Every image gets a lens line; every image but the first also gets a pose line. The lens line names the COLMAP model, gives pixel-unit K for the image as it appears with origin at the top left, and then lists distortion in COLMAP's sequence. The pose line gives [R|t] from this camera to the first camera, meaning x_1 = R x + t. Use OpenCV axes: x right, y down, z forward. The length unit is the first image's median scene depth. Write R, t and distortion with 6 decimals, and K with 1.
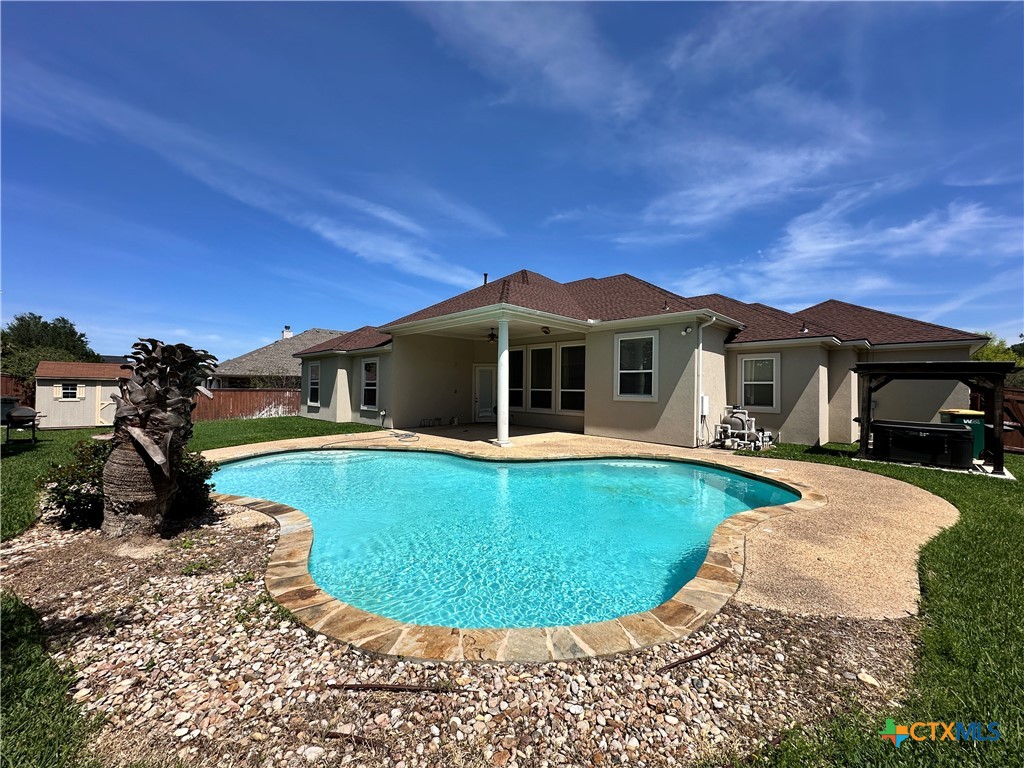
lens RADIAL K [[405.1, 0, 512.0], [0, 405.1, 384.0], [0, 0, 1]] dist [-0.003797, -0.000134]
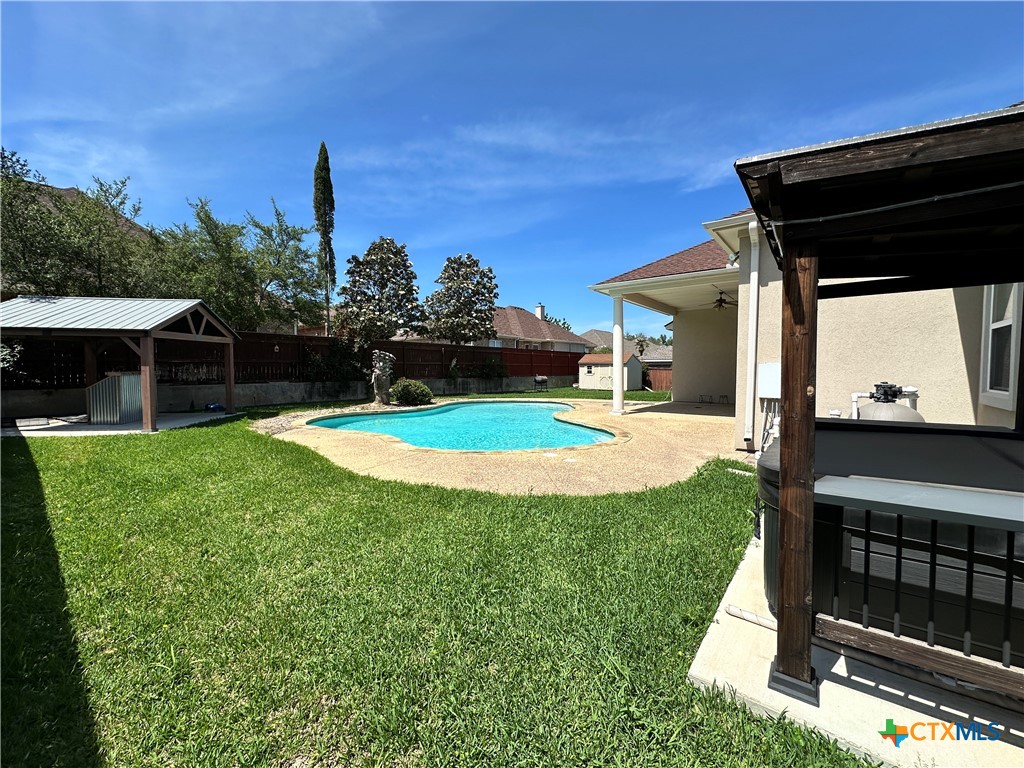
lens RADIAL K [[409.9, 0, 512.0], [0, 409.9, 384.0], [0, 0, 1]] dist [0.000083, -0.000001]
pose [[0.151221, 0.026071, -0.988156, 0.925362], [0.012447, 0.999523, 0.028275, 0.033120], [0.988422, -0.016575, 0.150824, 0.479006]]
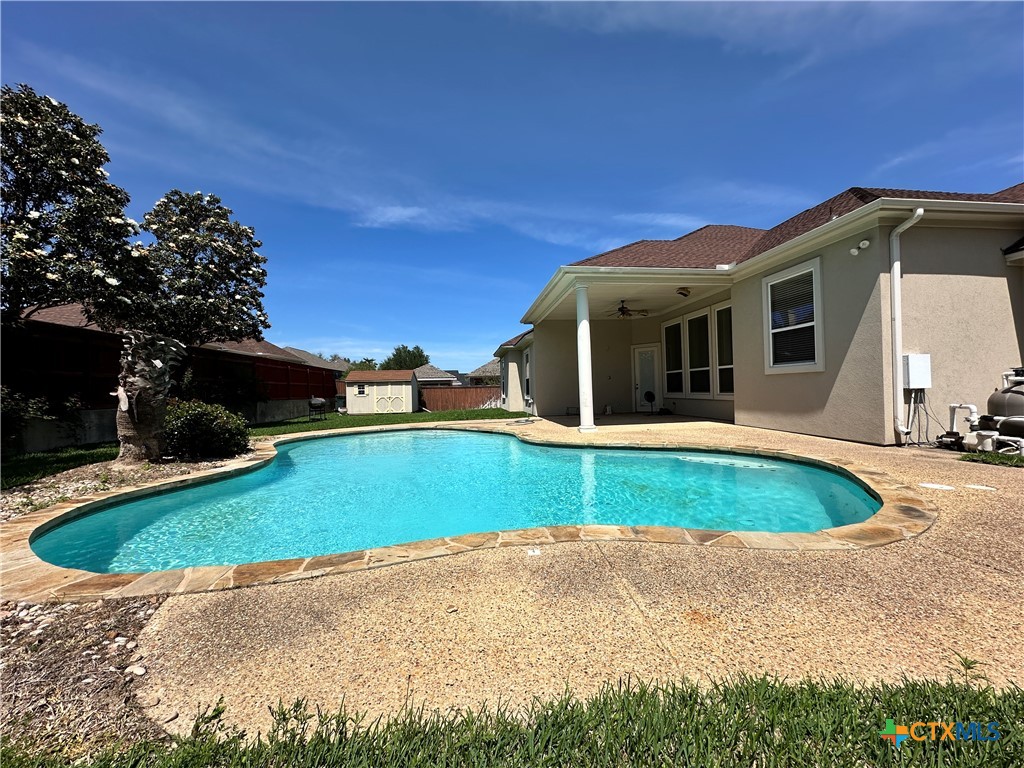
lens RADIAL K [[405.1, 0, 512.0], [0, 405.1, 384.0], [0, 0, 1]] dist [-0.003797, -0.000134]
pose [[0.788253, -0.040716, -0.614003, 0.354871], [0.040732, 0.999073, -0.013960, 0.052181], [0.614001, -0.014006, 0.789181, 0.204575]]
